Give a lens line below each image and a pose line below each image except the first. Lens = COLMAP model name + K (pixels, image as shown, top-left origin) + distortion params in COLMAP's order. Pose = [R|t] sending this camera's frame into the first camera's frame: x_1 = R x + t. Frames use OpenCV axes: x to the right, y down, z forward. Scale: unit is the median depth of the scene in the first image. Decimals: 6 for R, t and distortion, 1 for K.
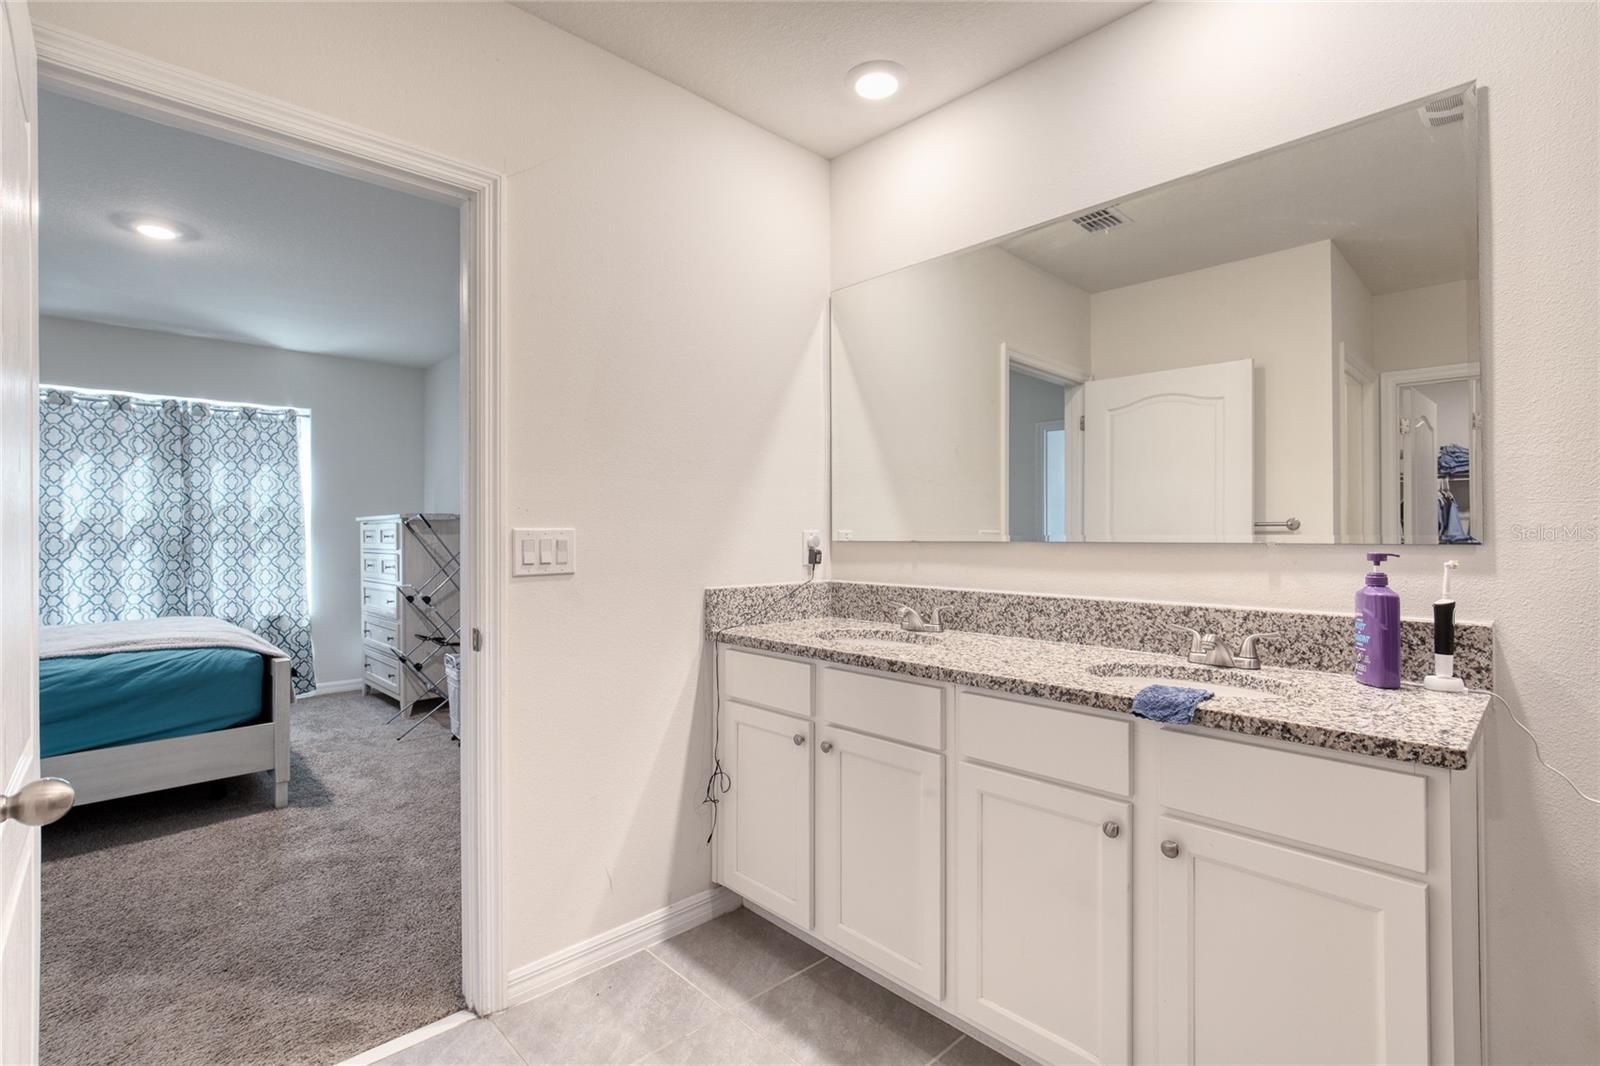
lens RADIAL K [[740.0, 0, 804.3], [0, 740.0, 520.5], [0, 0, 1]] dist [-0.005360, 0.001413]
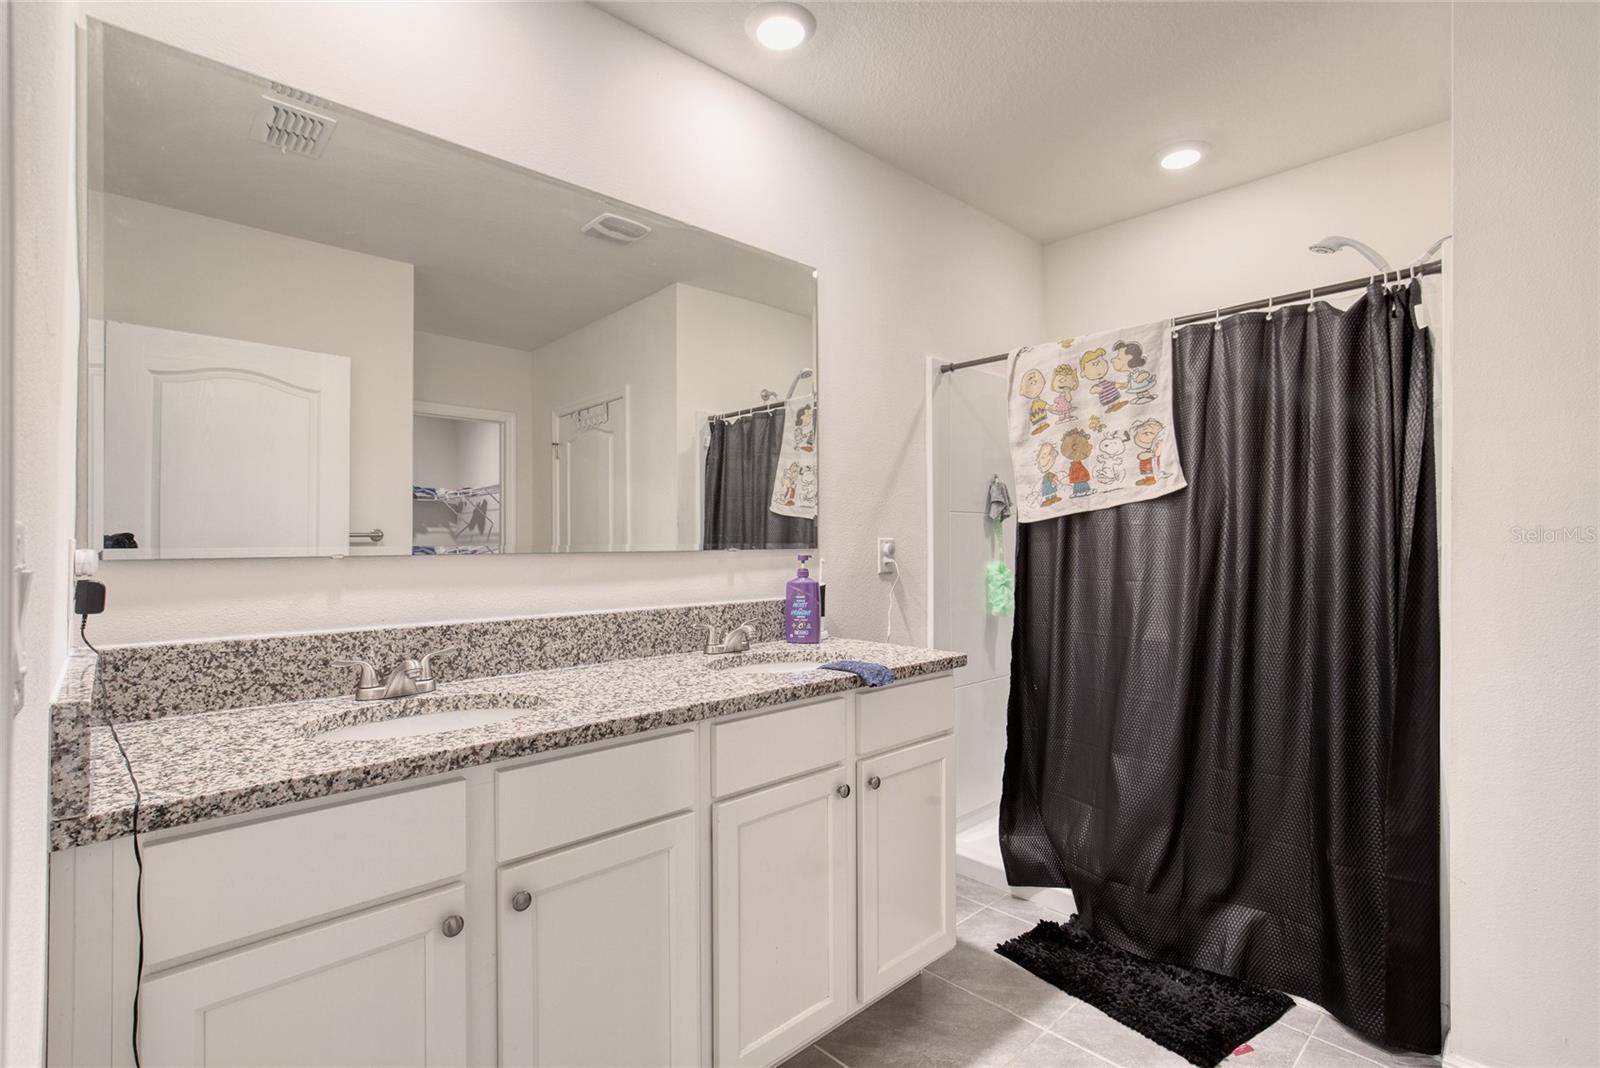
lens RADIAL K [[740.0, 0, 767.5], [0, 740.0, 541.8], [0, 0, 1]] dist [-0.005360, 0.001413]
pose [[0.028210, 0.002835, 0.999598, -0.589688], [-0.011947, 0.999926, -0.002498, 0.017759], [-0.999531, -0.011871, 0.028242, 0.834499]]
